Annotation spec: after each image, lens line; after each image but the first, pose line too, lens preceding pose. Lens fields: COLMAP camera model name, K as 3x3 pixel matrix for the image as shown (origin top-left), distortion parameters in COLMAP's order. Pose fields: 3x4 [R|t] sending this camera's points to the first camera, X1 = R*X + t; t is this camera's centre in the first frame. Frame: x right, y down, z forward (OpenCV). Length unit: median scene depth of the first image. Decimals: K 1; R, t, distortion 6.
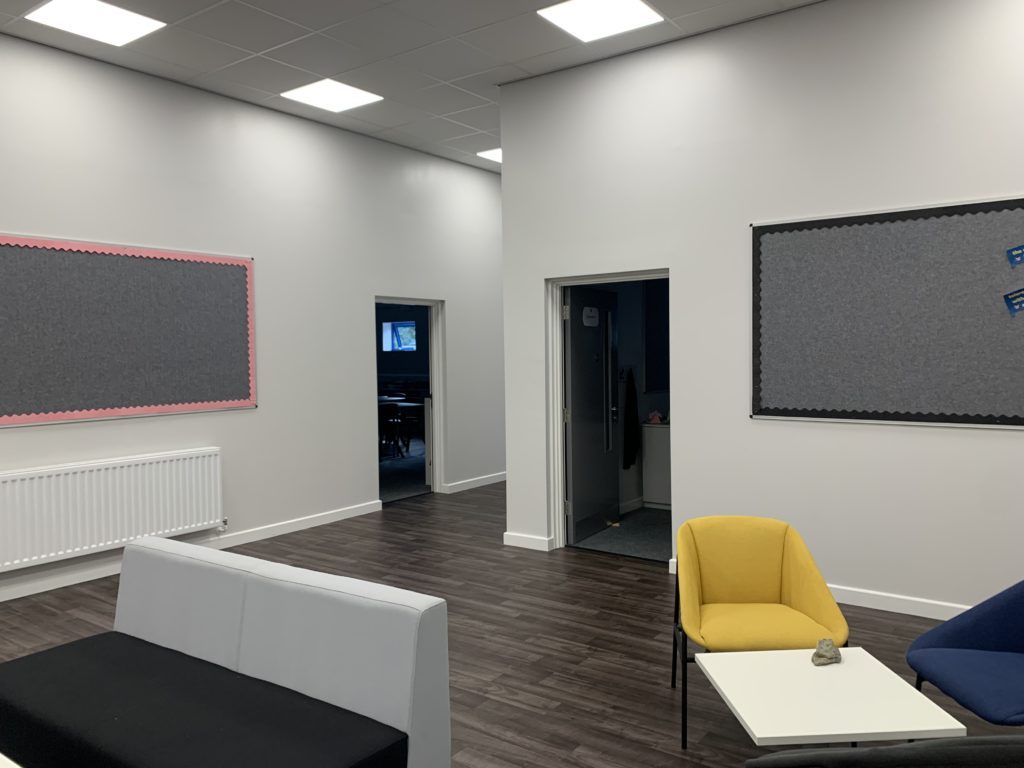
lens RADIAL K [[783.4, 0, 510.8], [0, 783.4, 383.8], [0, 0, 1]] dist [0.036812, -0.044730]
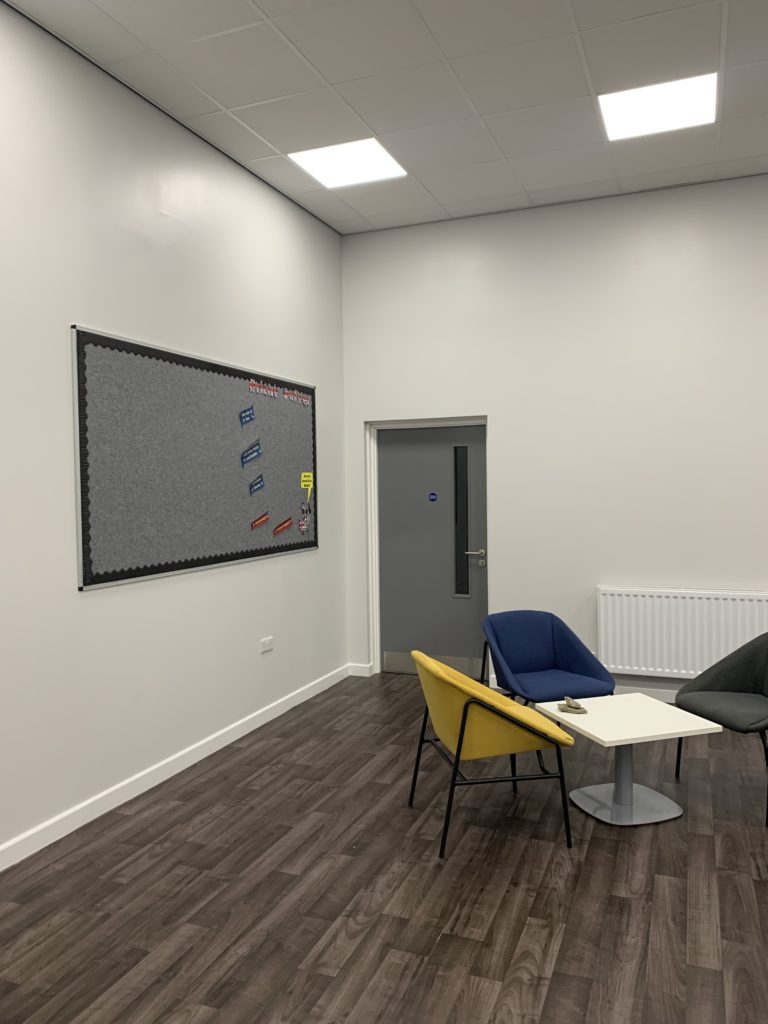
lens RADIAL K [[783.4, 0, 387.3], [0, 783.4, 516.4], [0, 0, 1]] dist [0.036812, -0.044730]
pose [[-0.261983, -0.030984, 0.964575, -0.500551], [0.044102, 0.998056, 0.044038, -0.047556], [-0.964064, 0.054077, -0.260108, 0.963469]]
